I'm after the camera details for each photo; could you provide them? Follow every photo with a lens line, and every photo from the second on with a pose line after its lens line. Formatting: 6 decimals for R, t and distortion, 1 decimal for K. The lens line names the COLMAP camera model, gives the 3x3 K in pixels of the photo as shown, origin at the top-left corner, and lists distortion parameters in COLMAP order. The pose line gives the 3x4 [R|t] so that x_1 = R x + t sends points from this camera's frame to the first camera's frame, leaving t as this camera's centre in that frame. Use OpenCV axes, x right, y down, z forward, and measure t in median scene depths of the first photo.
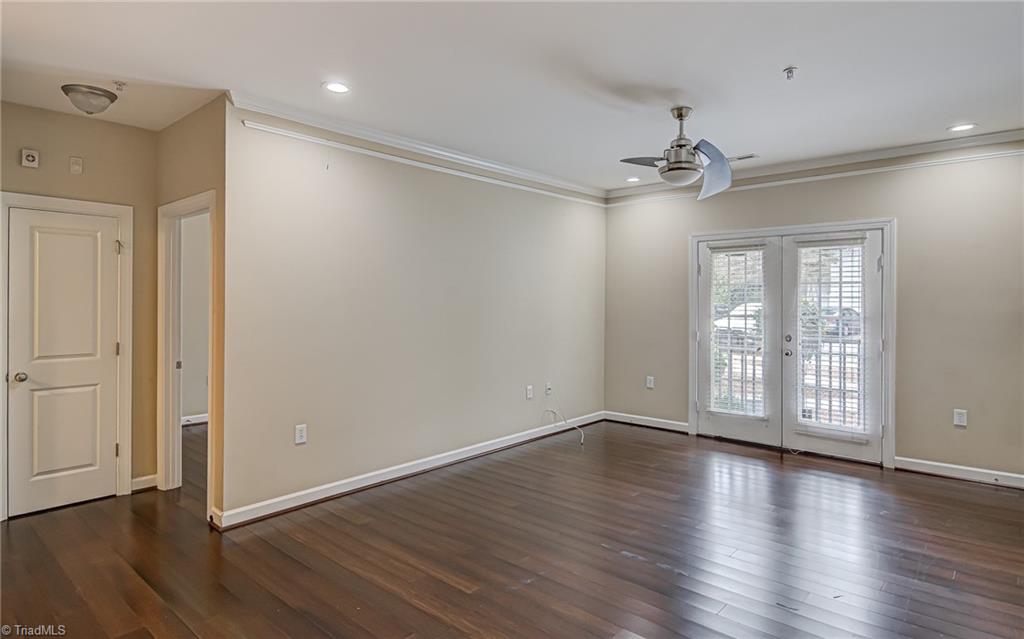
lens RADIAL K [[576.3, 0, 509.0], [0, 576.3, 294.0], [0, 0, 1]] dist [0.006049, 0.000678]
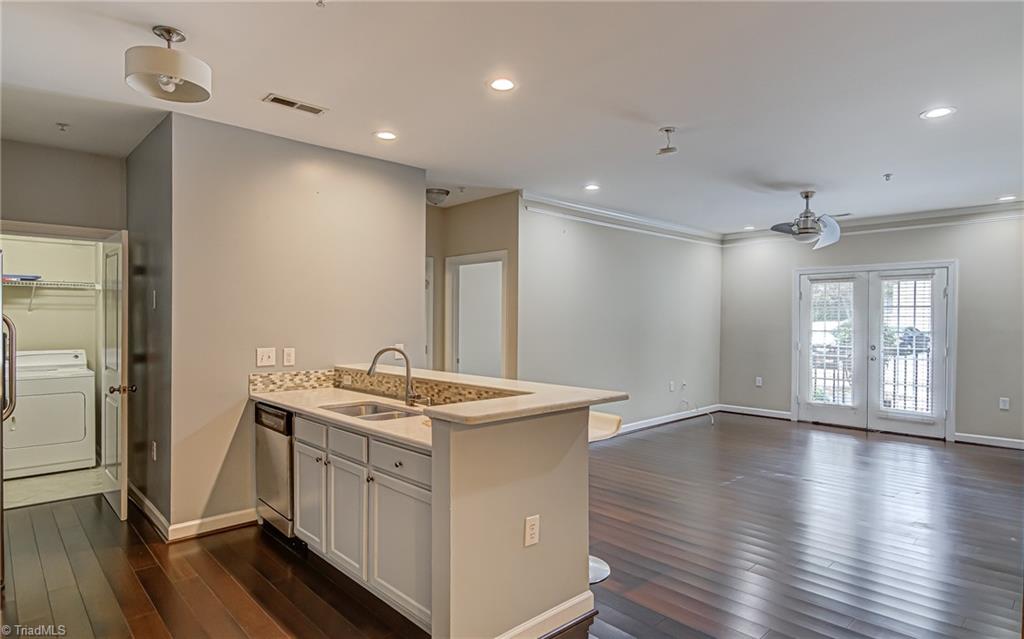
lens RADIAL K [[562.4, 0, 512.0], [0, 562.4, 319.5], [0, 0, 1]] dist [-0.002868, -0.001043]
pose [[0.996328, 0.002244, -0.085583, -0.257487], [-0.001151, 0.999917, 0.012812, -0.004762], [0.085605, -0.012666, 0.996249, -0.398545]]
